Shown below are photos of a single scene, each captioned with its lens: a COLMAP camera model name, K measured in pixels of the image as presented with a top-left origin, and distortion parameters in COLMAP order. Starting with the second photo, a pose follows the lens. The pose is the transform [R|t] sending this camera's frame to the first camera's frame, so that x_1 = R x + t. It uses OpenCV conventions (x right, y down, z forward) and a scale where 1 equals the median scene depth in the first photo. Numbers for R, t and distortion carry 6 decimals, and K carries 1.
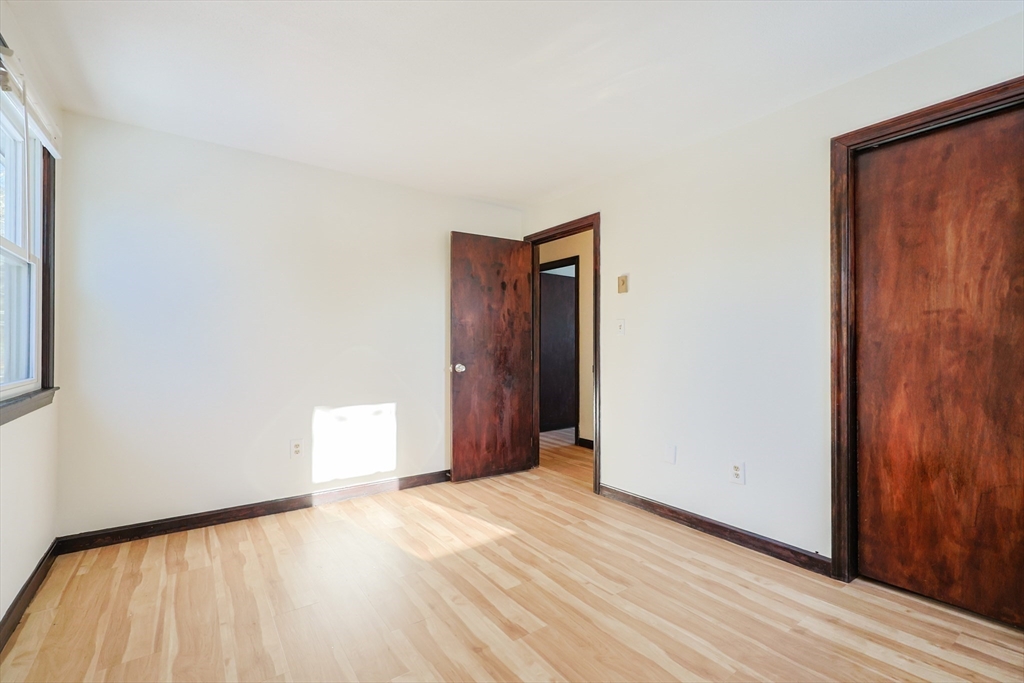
lens RADIAL K [[458.9, 0, 486.3], [0, 458.9, 341.9], [0, 0, 1]] dist [-0.000310, -0.000097]
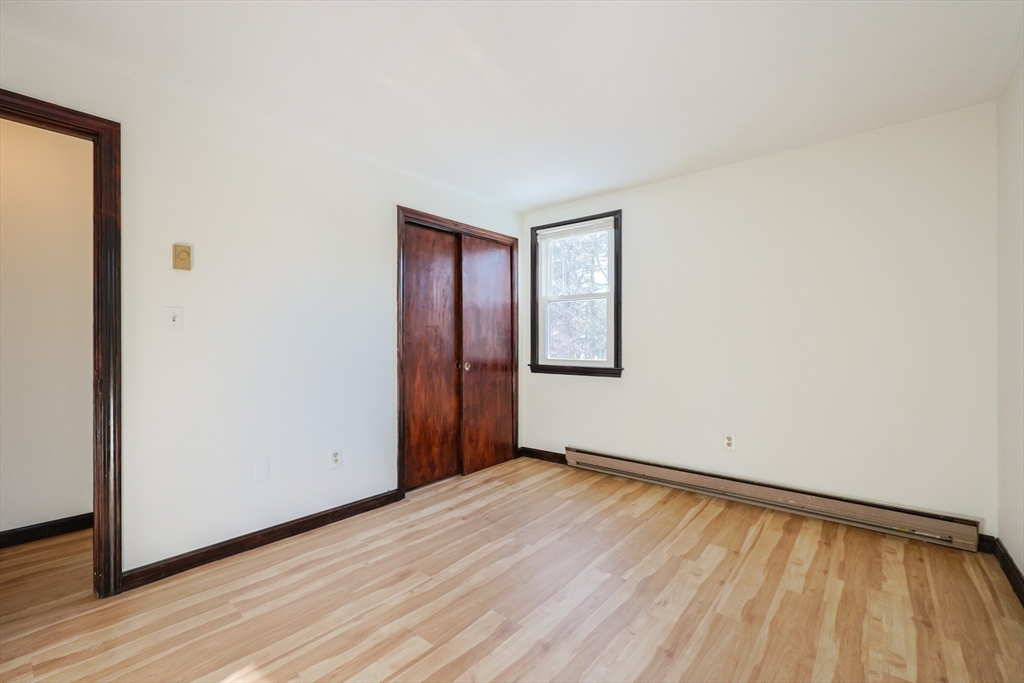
lens RADIAL K [[445.8, 0, 515.9], [0, 445.8, 342.2], [0, 0, 1]] dist [-0.000296, -0.000054]
pose [[-0.305212, 0.000947, 0.952284, -0.785240], [-0.009567, 0.999946, -0.004061, 0.001231], [-0.952237, -0.010350, -0.305186, 1.147092]]
